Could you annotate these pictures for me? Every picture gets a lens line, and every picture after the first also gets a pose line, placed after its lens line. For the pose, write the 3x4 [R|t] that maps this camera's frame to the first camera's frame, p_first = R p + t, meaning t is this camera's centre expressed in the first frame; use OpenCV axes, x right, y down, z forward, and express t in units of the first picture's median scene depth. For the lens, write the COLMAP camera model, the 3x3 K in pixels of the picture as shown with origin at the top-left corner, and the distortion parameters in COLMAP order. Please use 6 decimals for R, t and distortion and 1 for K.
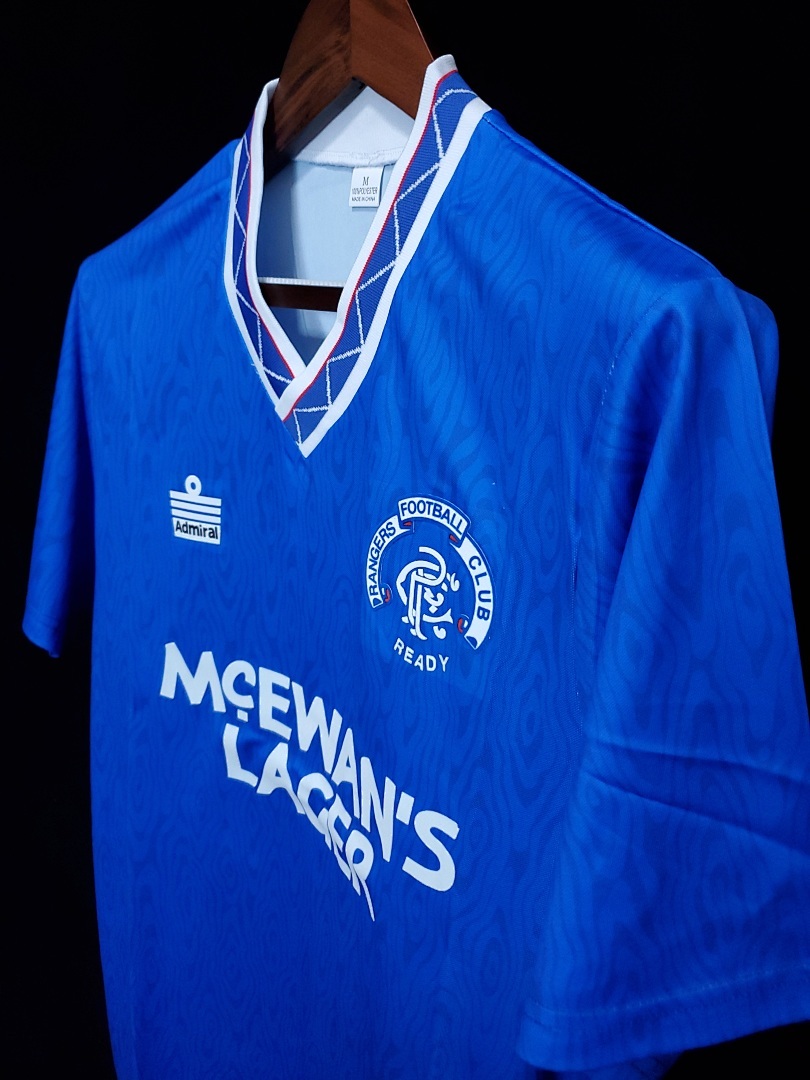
lens RADIAL K [[815.8, 0, 405.0], [0, 815.8, 540.0], [0, 0, 1]] dist [0.007346, 0.001079]
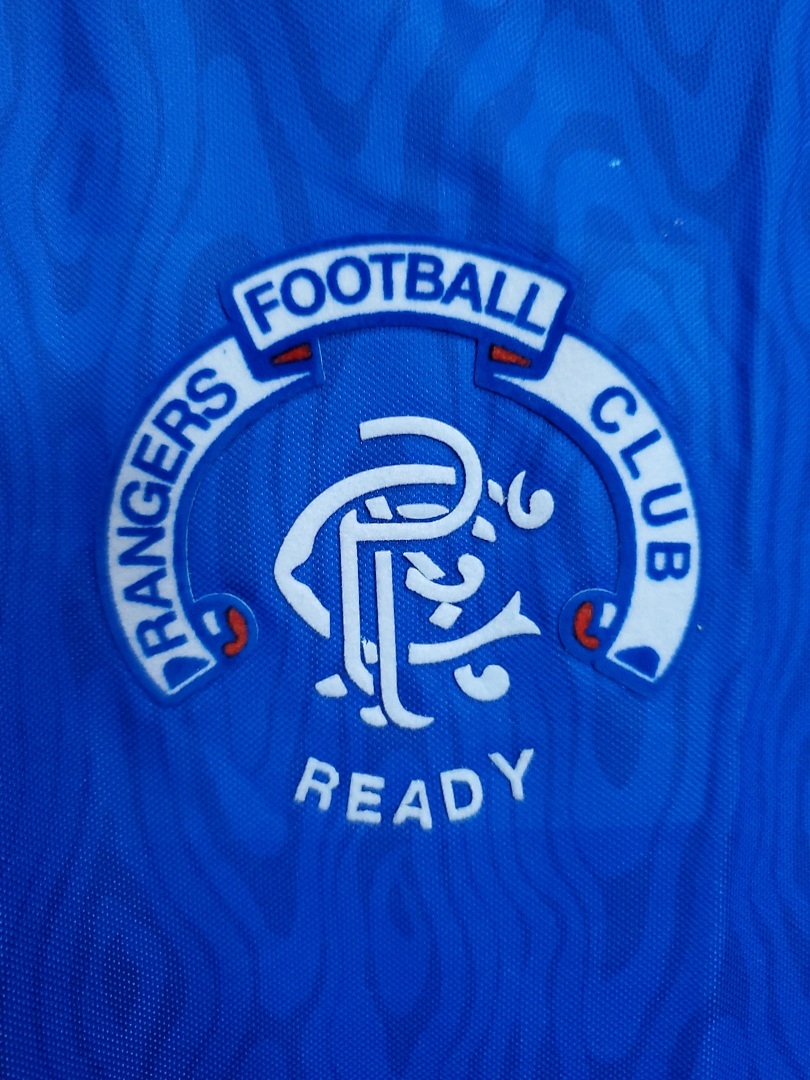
lens RADIAL K [[815.8, 0, 405.0], [0, 815.8, 540.0], [0, 0, 1]] dist [0.007346, 0.001079]
pose [[0.681467, -0.176820, 0.710167, -0.188393], [0.239168, 0.970901, 0.012236, 0.050169], [-0.691665, 0.161510, 0.703927, 0.792341]]
